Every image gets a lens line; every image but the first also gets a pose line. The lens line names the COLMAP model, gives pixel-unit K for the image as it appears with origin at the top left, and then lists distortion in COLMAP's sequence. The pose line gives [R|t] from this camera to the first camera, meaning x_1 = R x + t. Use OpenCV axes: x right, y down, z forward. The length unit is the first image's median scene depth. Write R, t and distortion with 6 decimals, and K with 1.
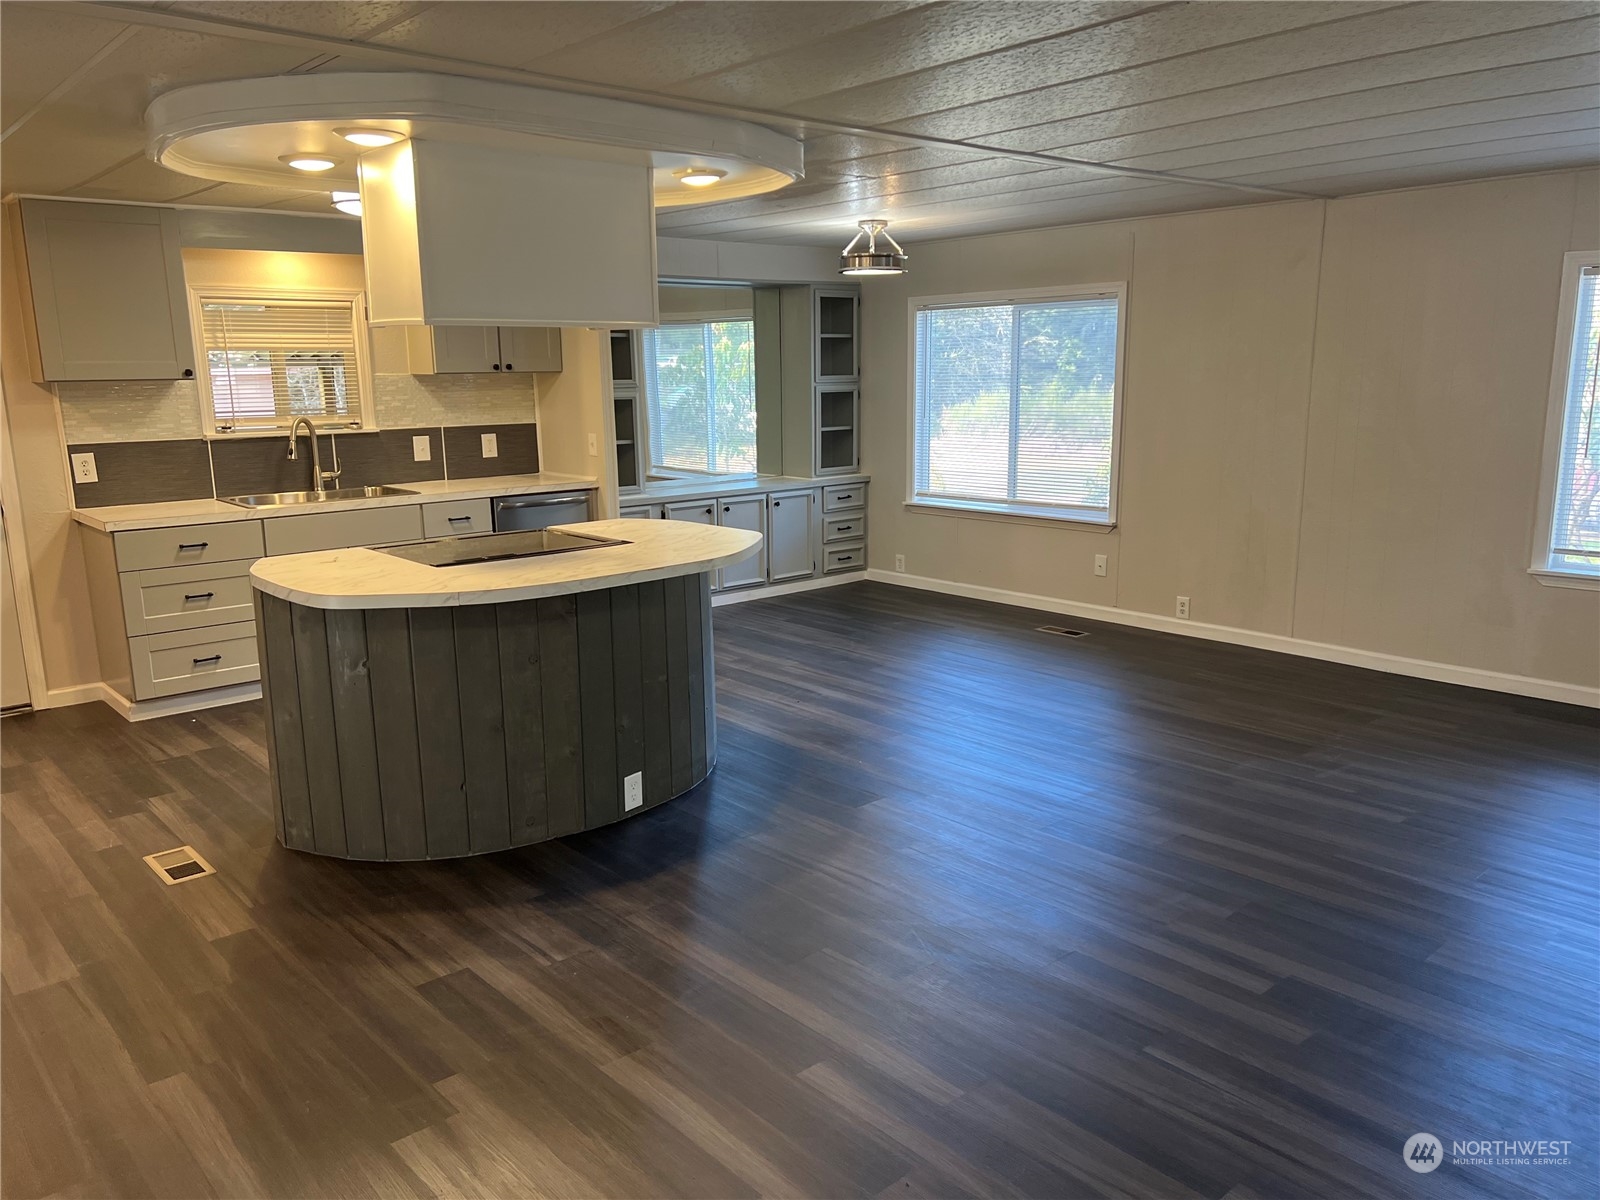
lens RADIAL K [[1200.5, 0, 812.8], [0, 1200.5, 596.3], [0, 0, 1]] dist [0.078478, -0.096670]
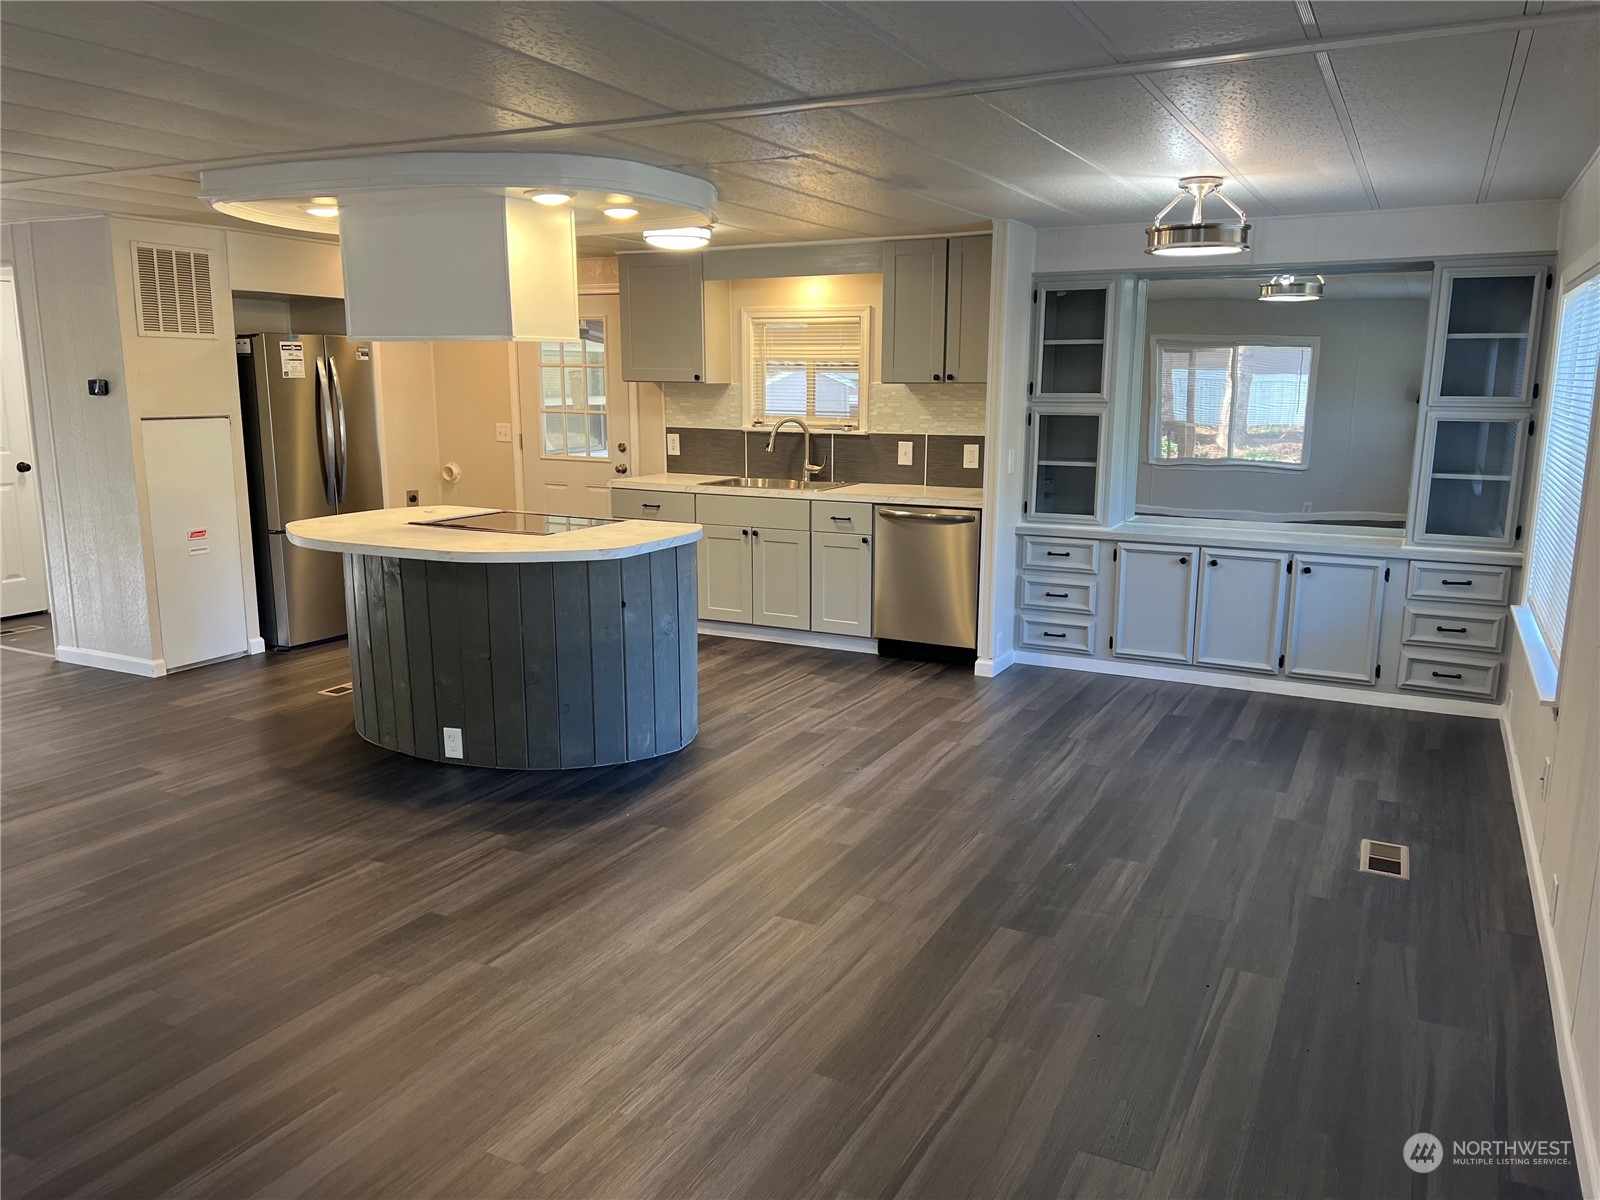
lens RADIAL K [[1200.5, 0, 814.8], [0, 1200.5, 599.8], [0, 0, 1]] dist [0.078478, -0.096670]
pose [[0.356622, 0.189718, -0.914783, 0.677400], [-0.186625, 0.973896, 0.129223, -0.125172], [0.915419, 0.124637, 0.382719, 0.572074]]
